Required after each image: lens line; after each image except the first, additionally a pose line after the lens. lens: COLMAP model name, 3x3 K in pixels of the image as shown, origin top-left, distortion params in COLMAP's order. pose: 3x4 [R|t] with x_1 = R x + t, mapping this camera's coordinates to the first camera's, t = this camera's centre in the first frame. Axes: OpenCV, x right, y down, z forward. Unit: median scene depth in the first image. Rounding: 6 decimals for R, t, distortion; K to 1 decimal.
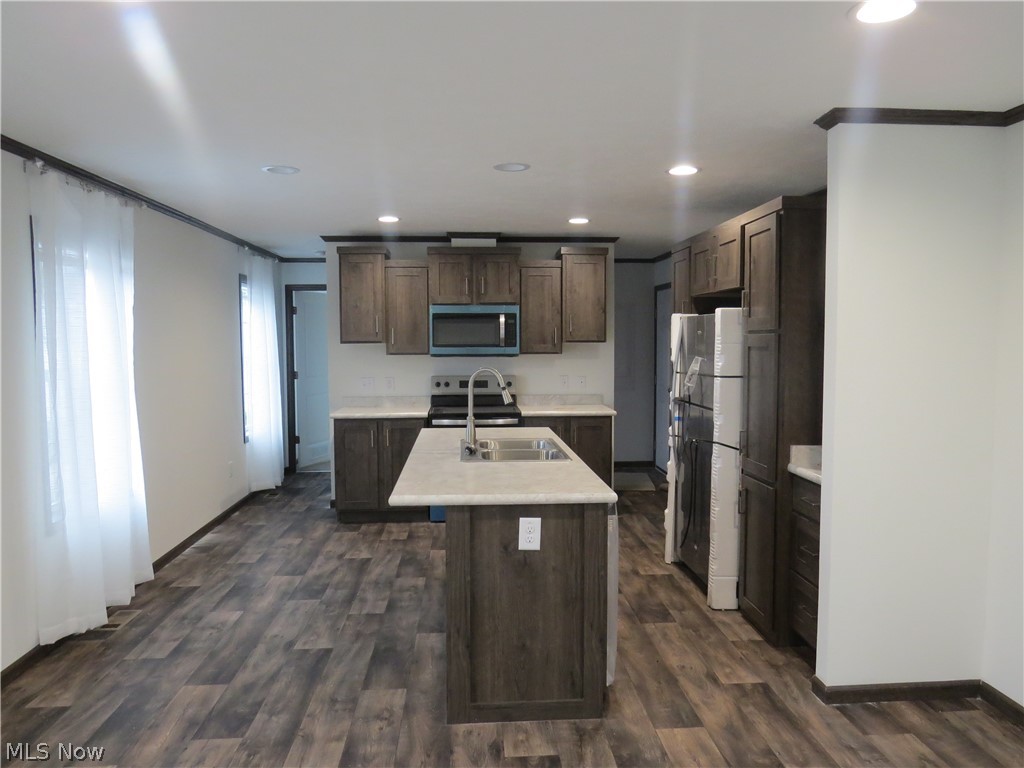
lens RADIAL K [[732.1, 0, 512.0], [0, 732.1, 384.0], [0, 0, 1]] dist [-0.009031, -0.004884]
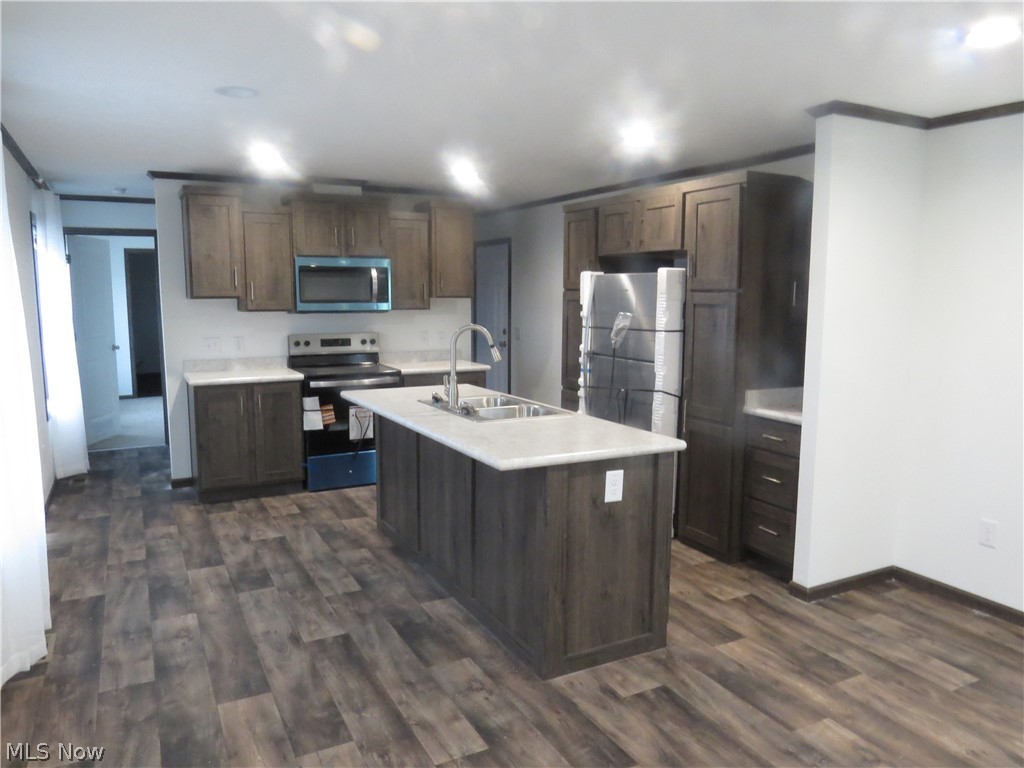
lens RADIAL K [[732.8, 0, 512.0], [0, 732.8, 384.0], [0, 0, 1]] dist [-0.006743, -0.003635]
pose [[0.917055, -0.043731, 0.396356, -0.359891], [0.018903, 0.997618, 0.066333, -0.007849], [-0.398313, -0.053339, 0.915697, 0.080036]]
